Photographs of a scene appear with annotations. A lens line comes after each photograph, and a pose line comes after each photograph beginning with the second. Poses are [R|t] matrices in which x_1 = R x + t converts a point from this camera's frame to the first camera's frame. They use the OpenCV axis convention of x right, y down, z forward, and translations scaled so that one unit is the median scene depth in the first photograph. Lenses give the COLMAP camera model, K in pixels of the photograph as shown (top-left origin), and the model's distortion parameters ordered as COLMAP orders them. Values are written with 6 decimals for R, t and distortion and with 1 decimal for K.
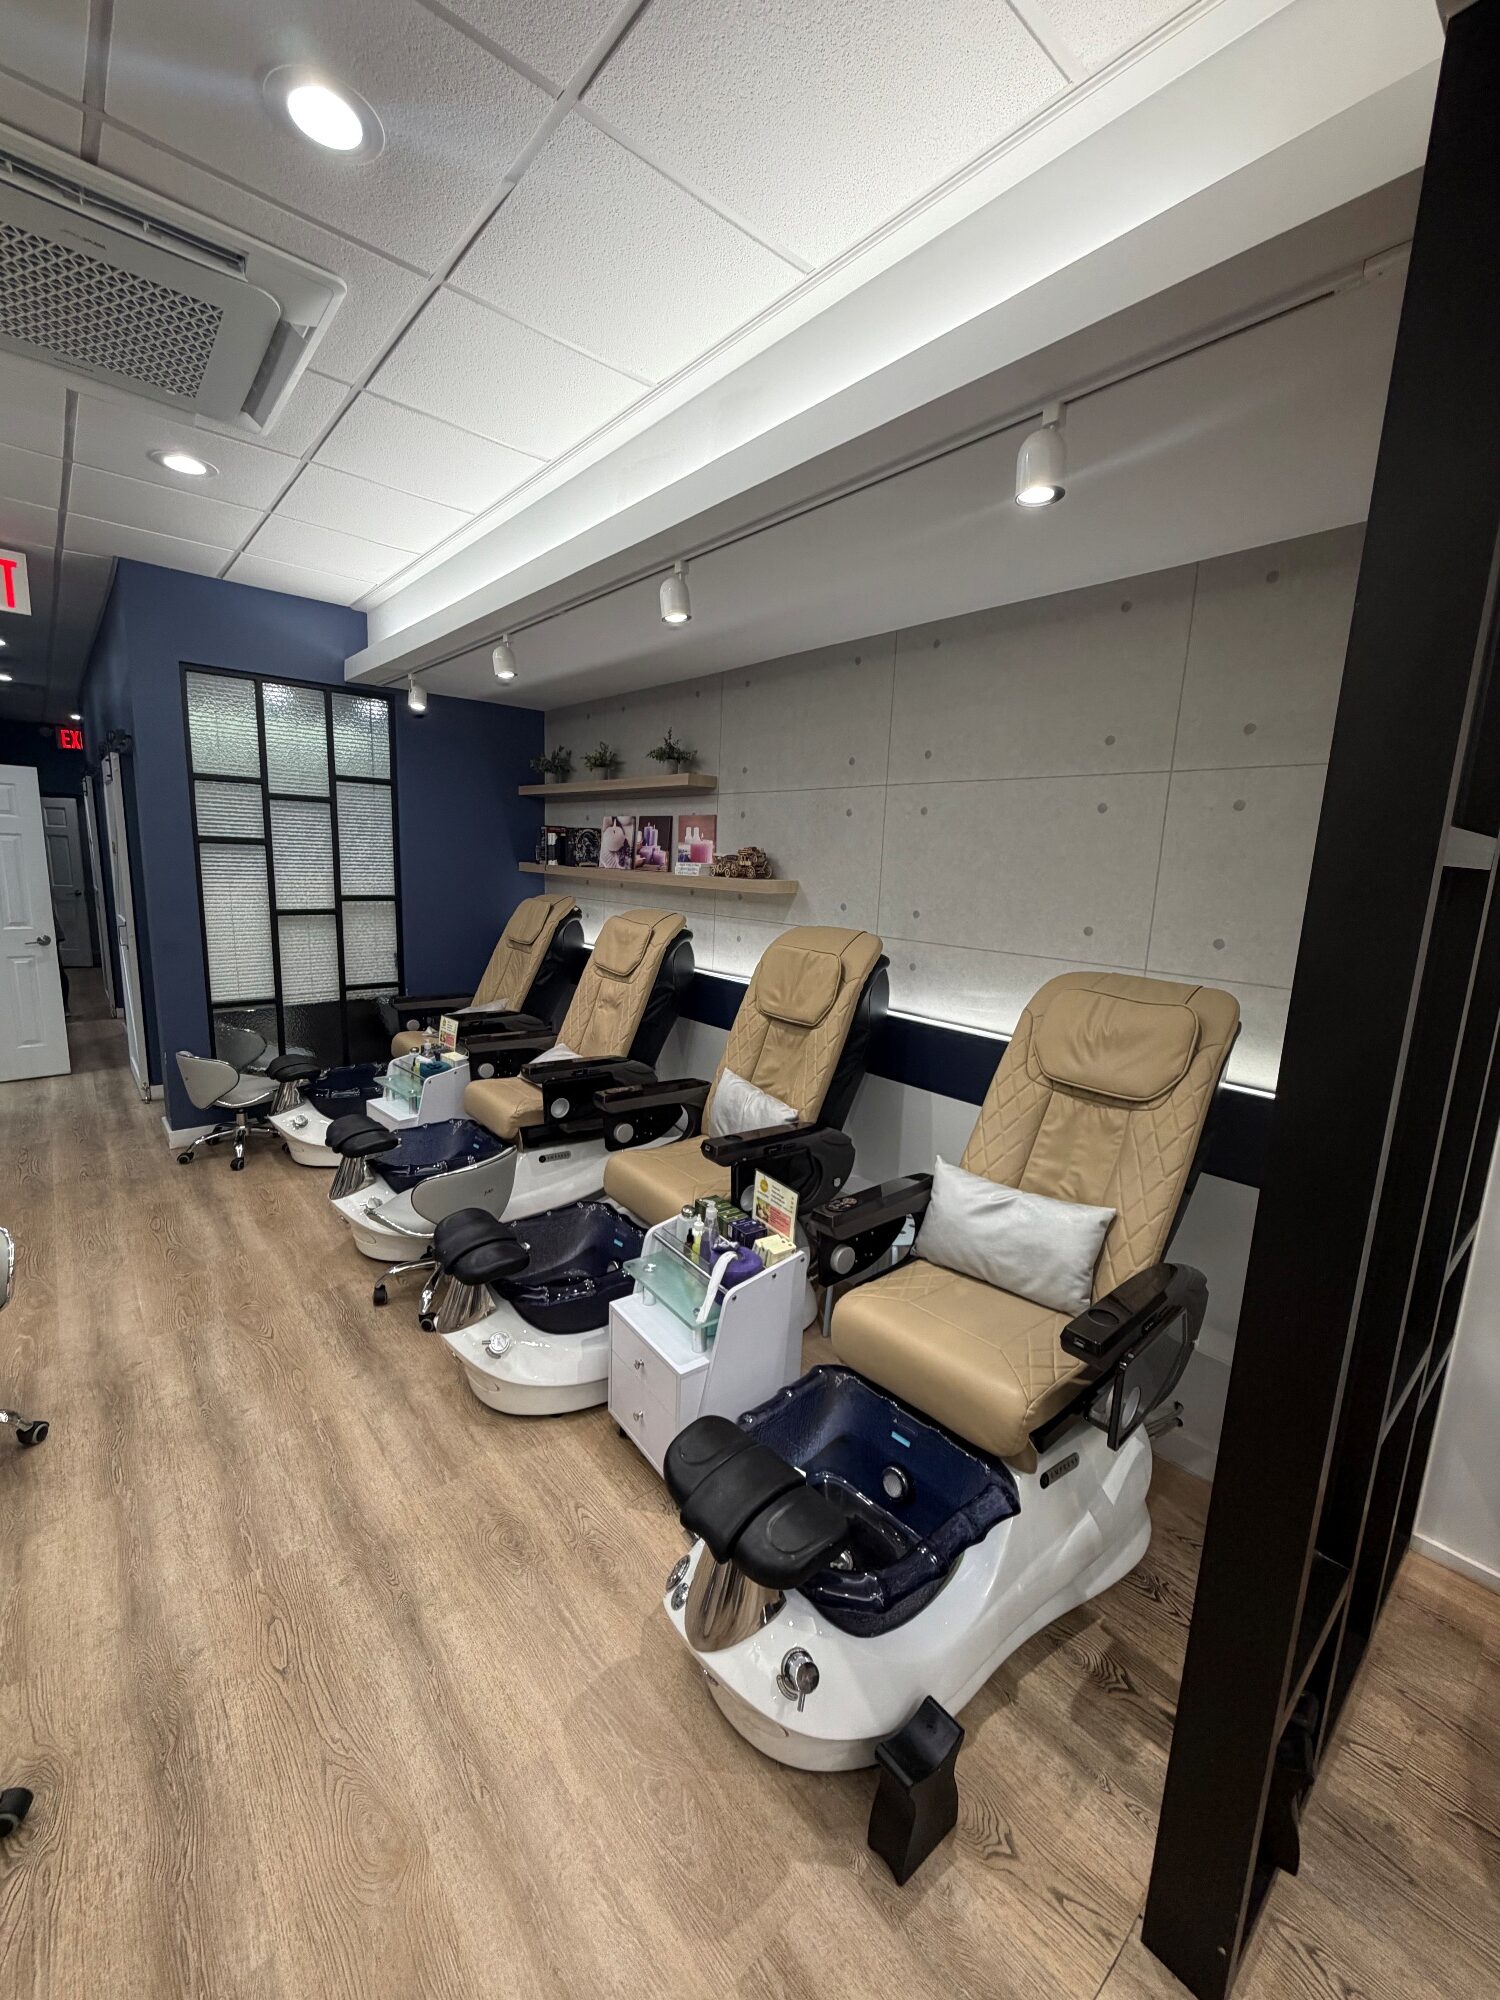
lens RADIAL K [[819.3, 0, 750.0], [0, 819.3, 1000.0], [0, 0, 1]] dist [-0.000338, -0.000127]
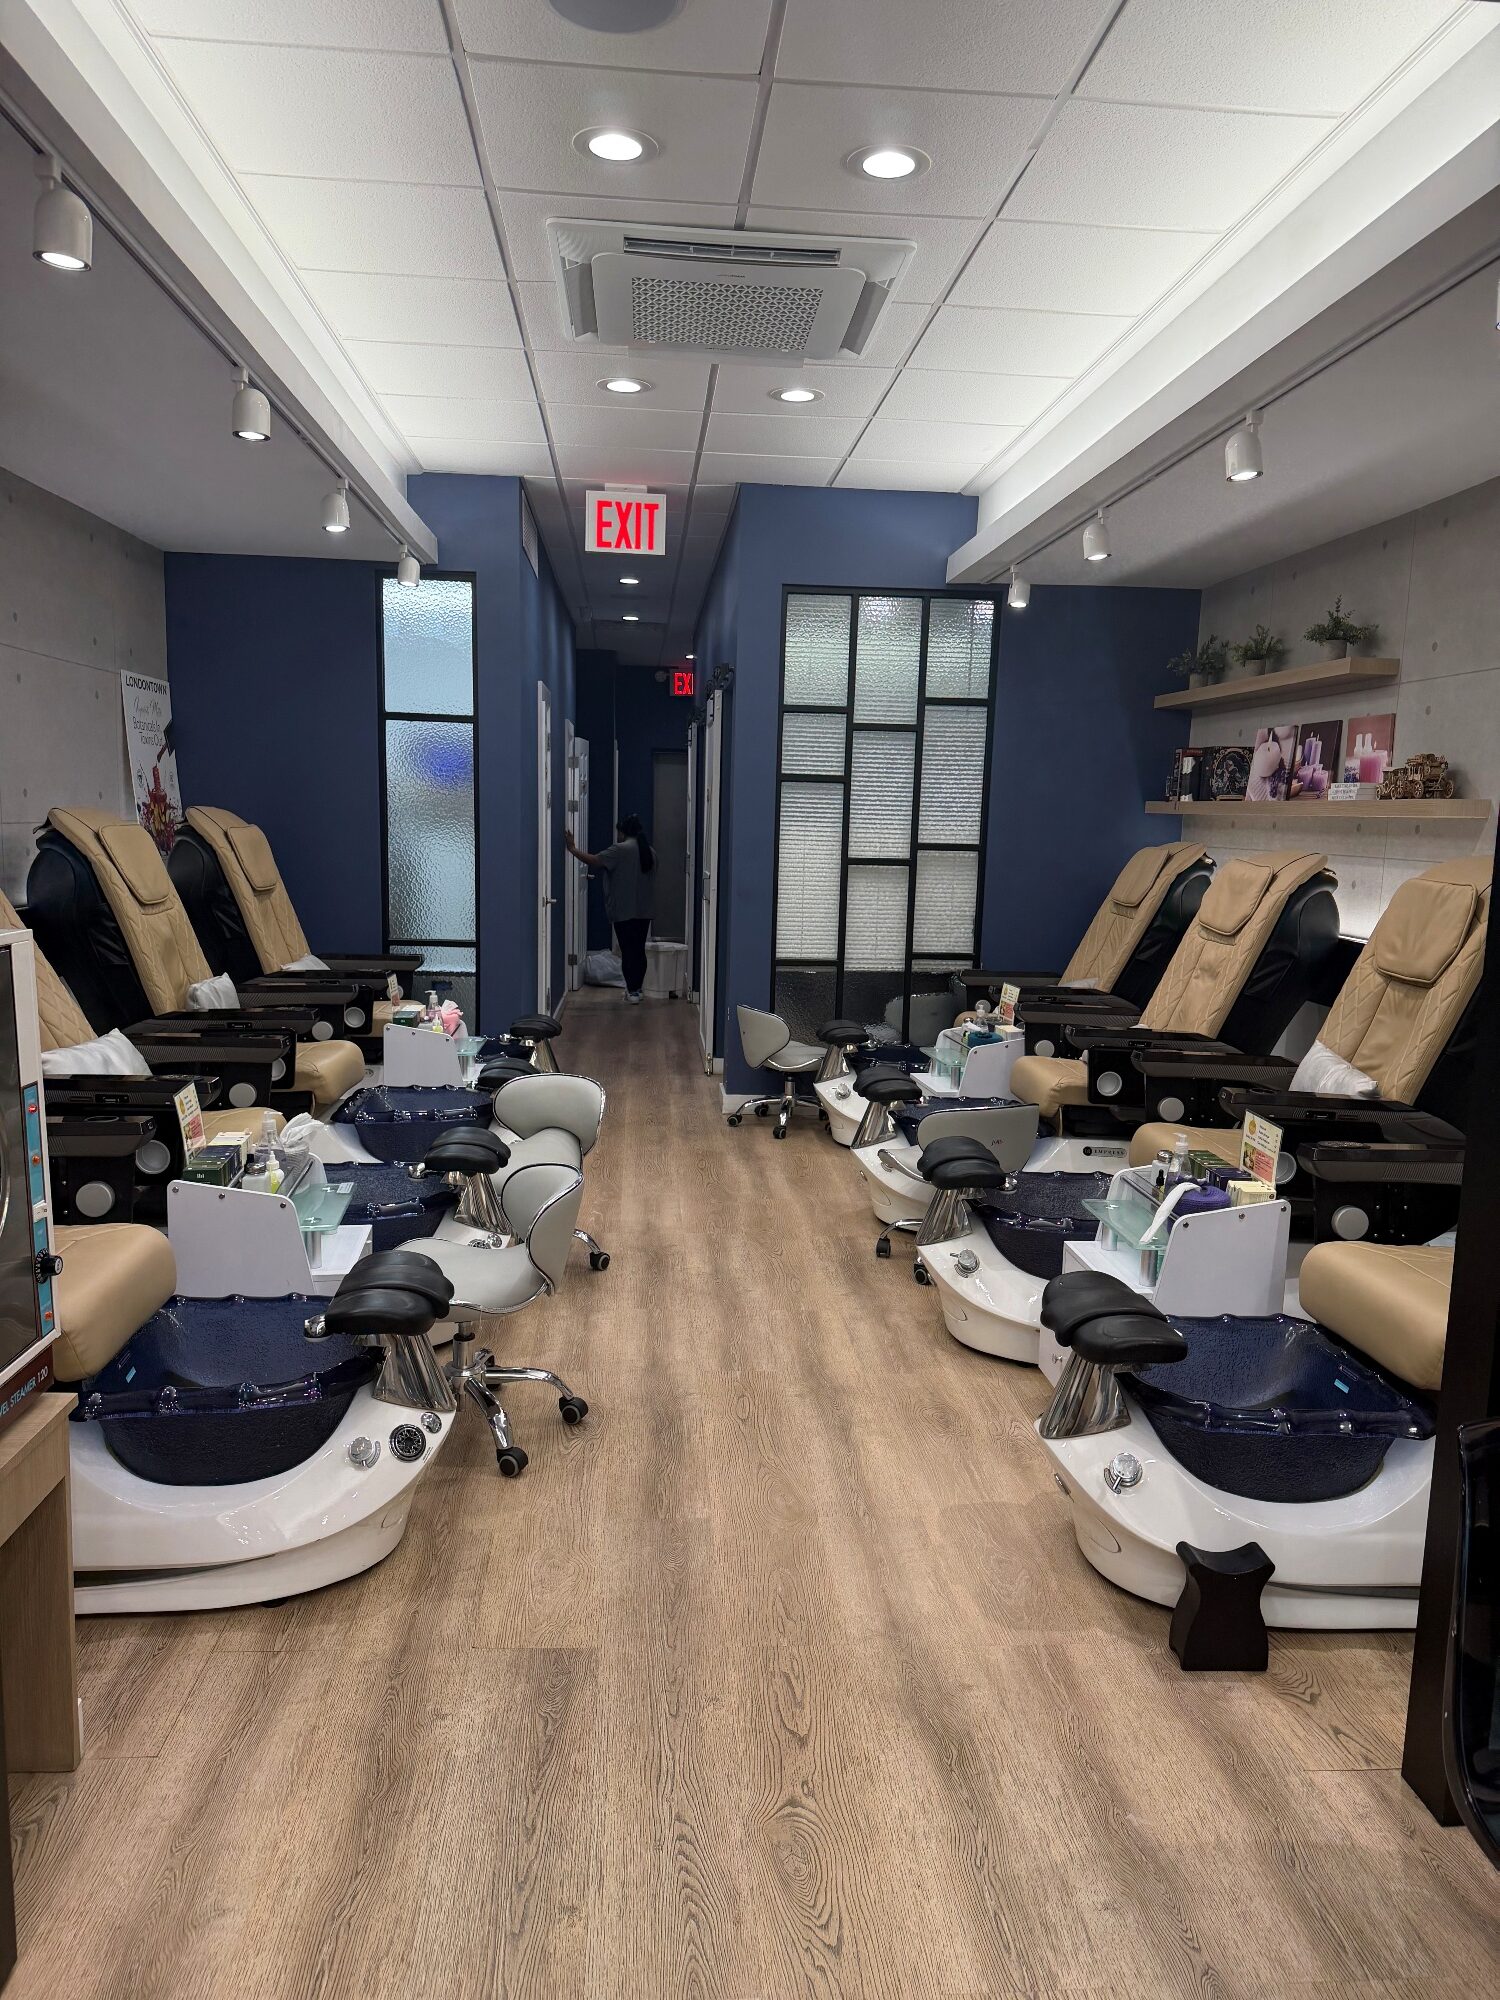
lens RADIAL K [[1316.9, 0, 718.0], [0, 1316.9, 1025.0], [0, 0, 1]] dist [0.159131, -0.258211]
pose [[0.797672, 0.084147, -0.597192, 0.198252], [-0.101043, 0.994868, 0.005218, 0.086786], [0.594567, 0.056180, 0.802081, -0.239571]]
